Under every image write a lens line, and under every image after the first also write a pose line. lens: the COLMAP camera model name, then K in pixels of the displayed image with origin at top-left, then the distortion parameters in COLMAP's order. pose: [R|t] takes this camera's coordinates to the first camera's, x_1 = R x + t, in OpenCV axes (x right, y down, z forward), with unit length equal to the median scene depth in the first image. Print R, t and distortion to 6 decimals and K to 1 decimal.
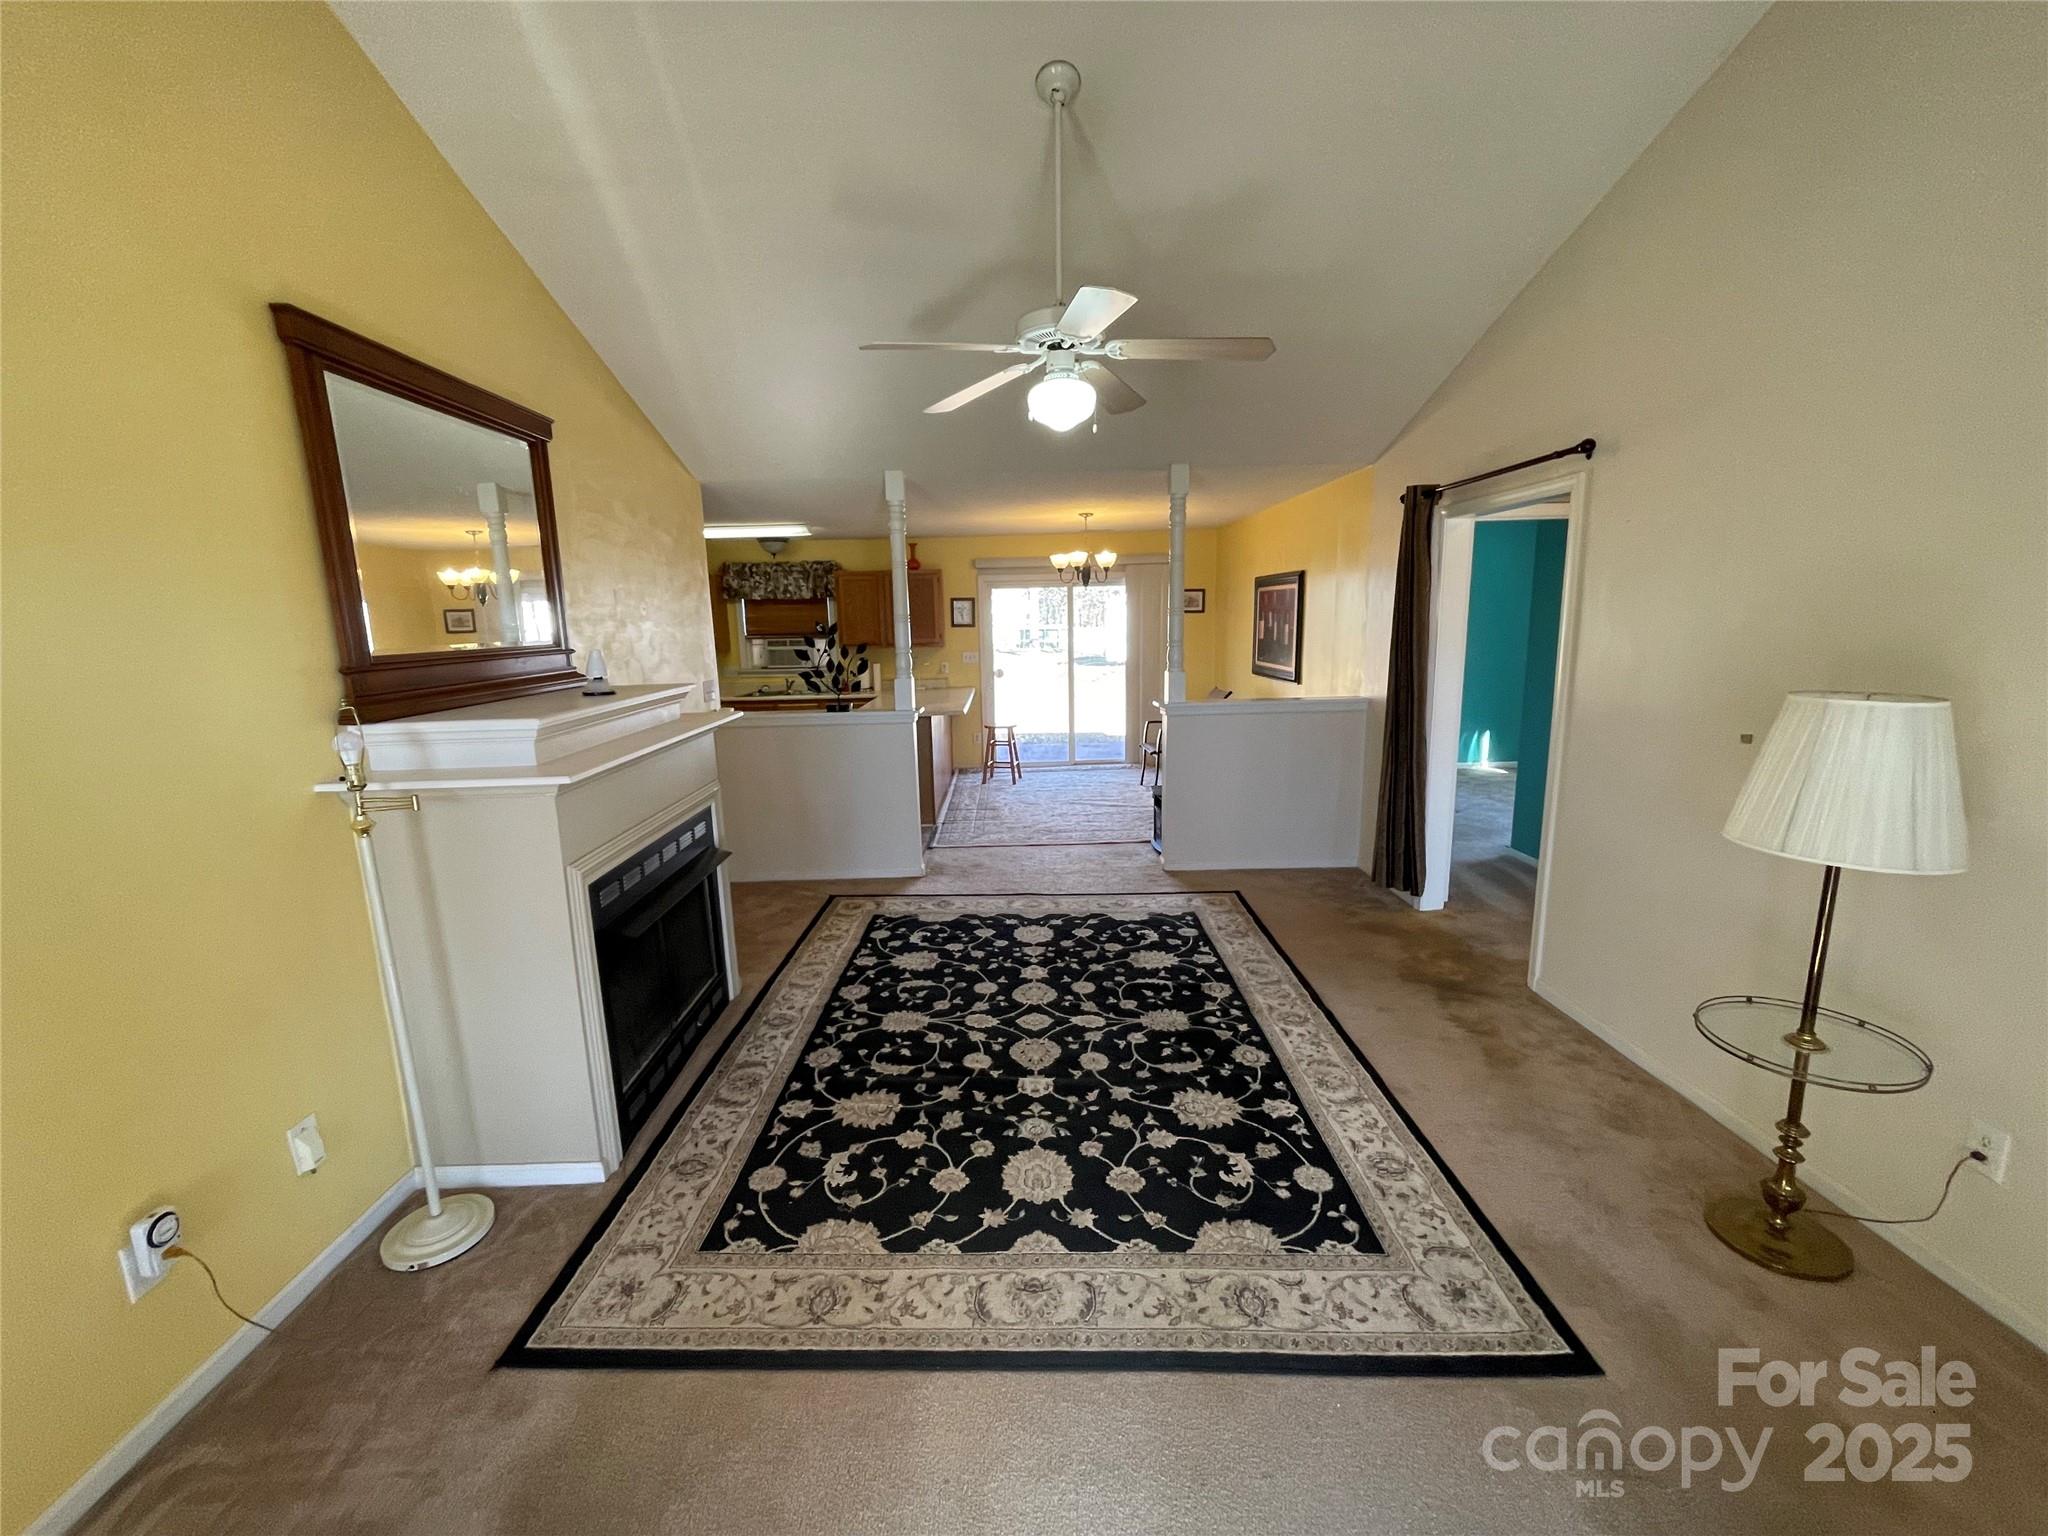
lens RADIAL K [[834.9, 0, 978.4], [0, 834.9, 762.8], [0, 0, 1]] dist [0.009722, -0.000189]
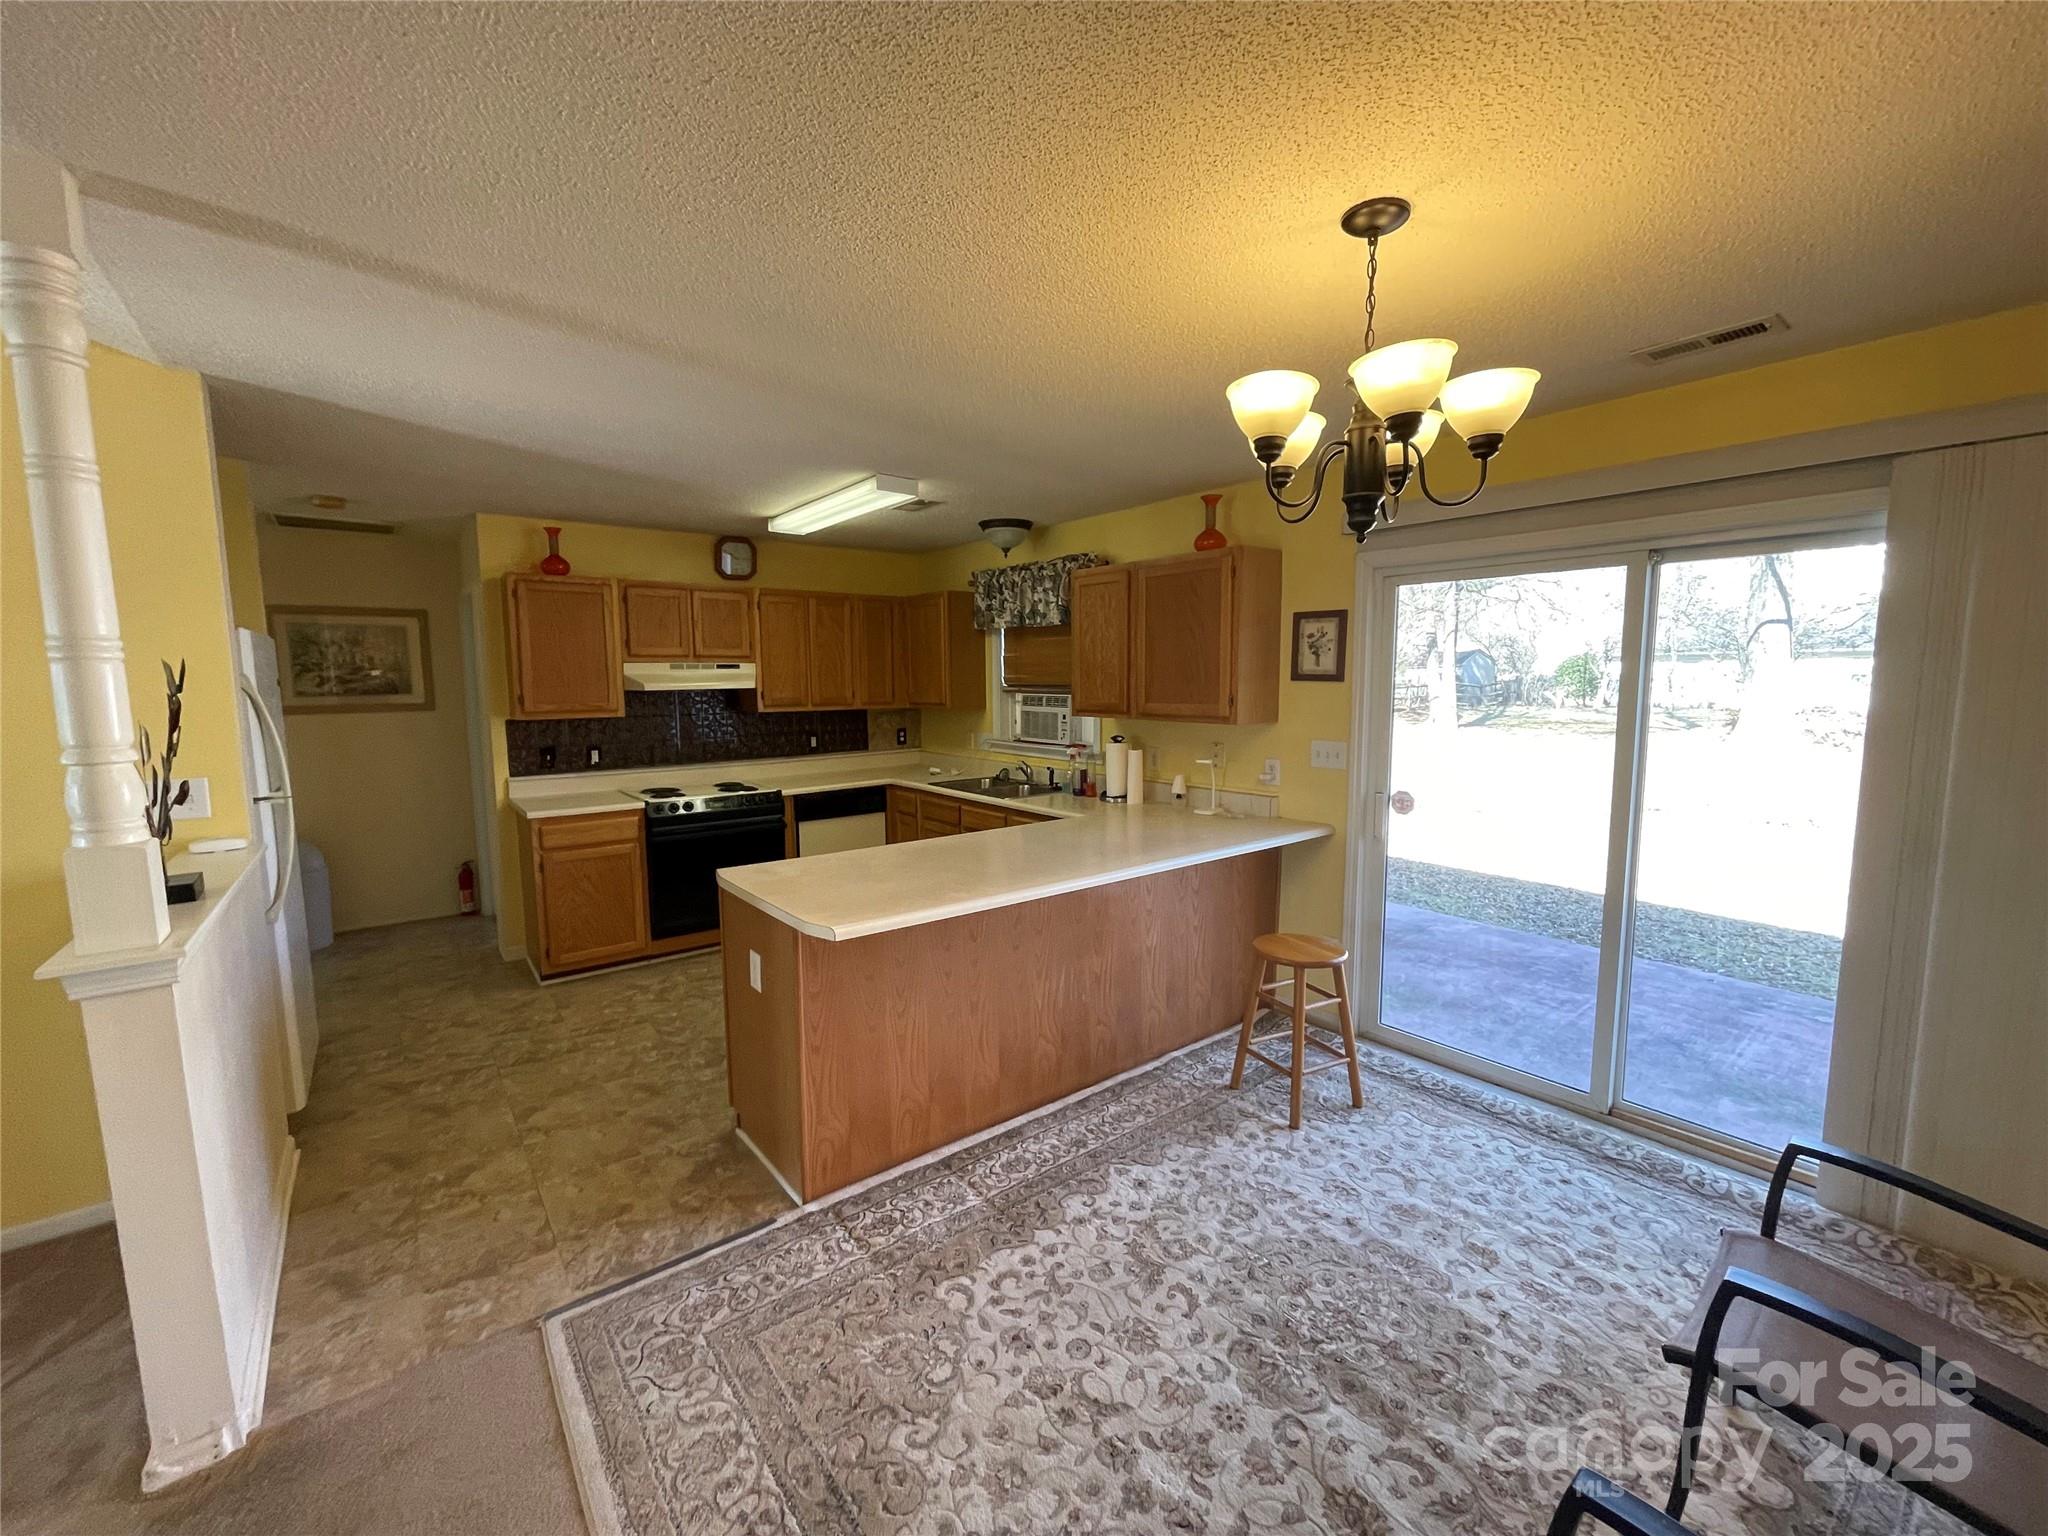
lens RADIAL K [[827.0, 0, 1016.8], [0, 827.0, 763.1], [0, 0, 1]] dist [-0.007300, 0.000712]
pose [[0.630130, 0.100534, -0.769954, 0.530708], [-0.144025, 0.989509, 0.011331, -0.269850], [0.763016, 0.103752, 0.637999, 1.604619]]
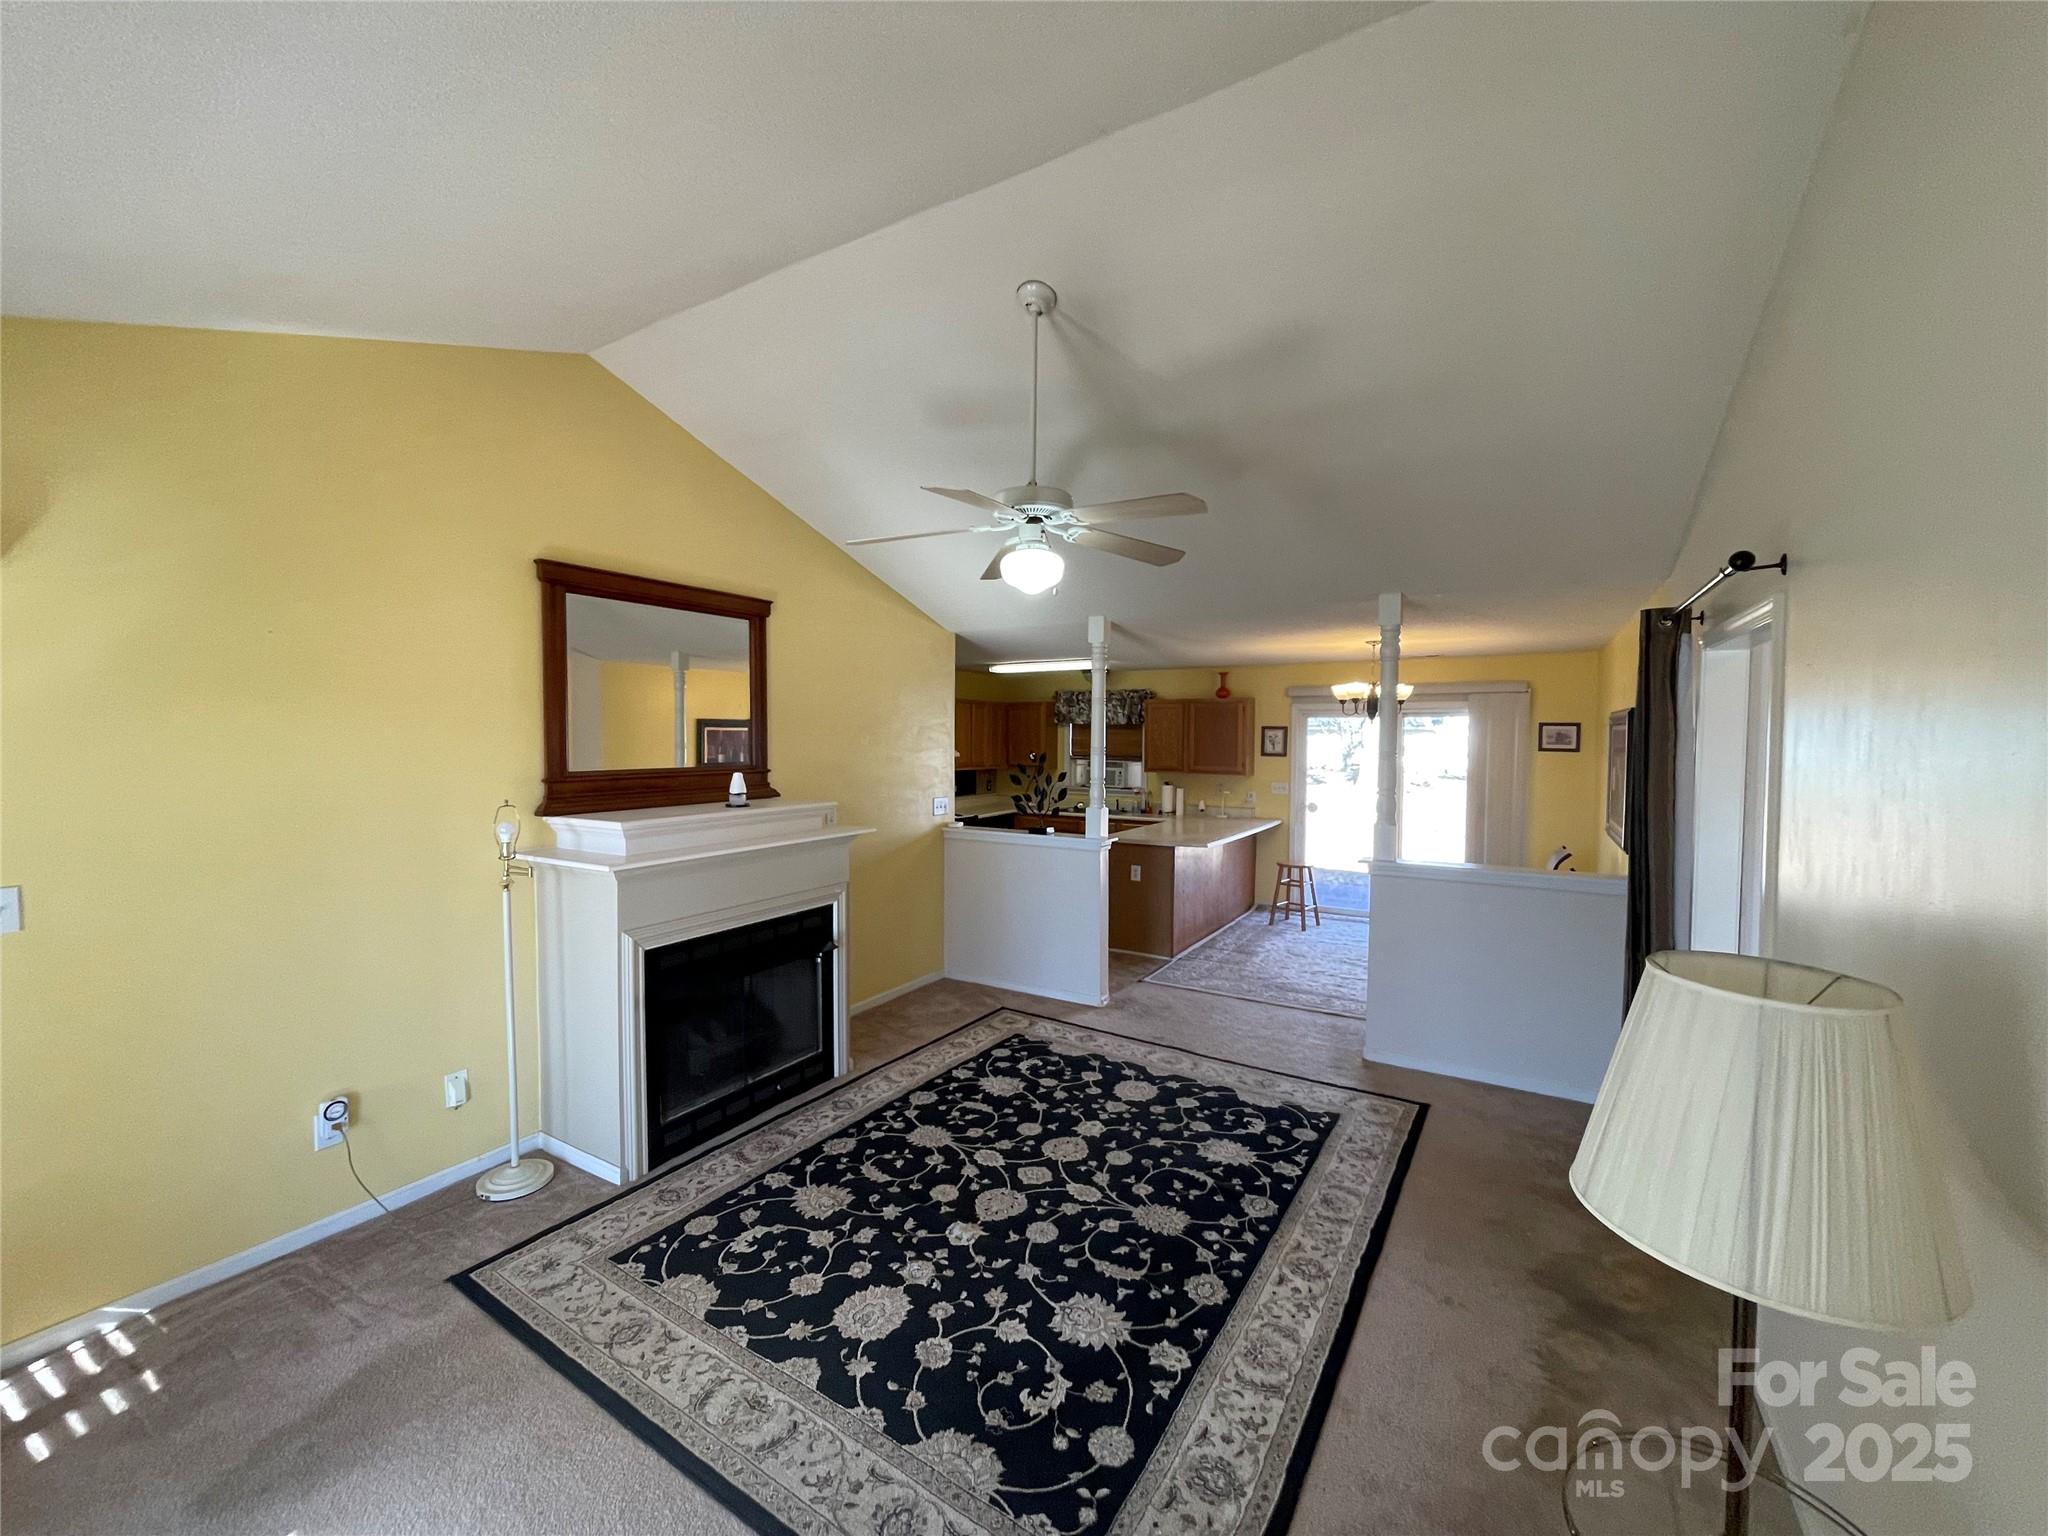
lens RADIAL K [[828.1, 0, 989.2], [0, 828.1, 764.7], [0, 0, 1]] dist [-0.018523, 0.026261]
pose [[0.847640, 0.048806, -0.528321, 0.522873], [-0.117161, 0.988397, -0.096666, -0.062991], [0.517474, 0.143837, 0.843524, 0.102979]]
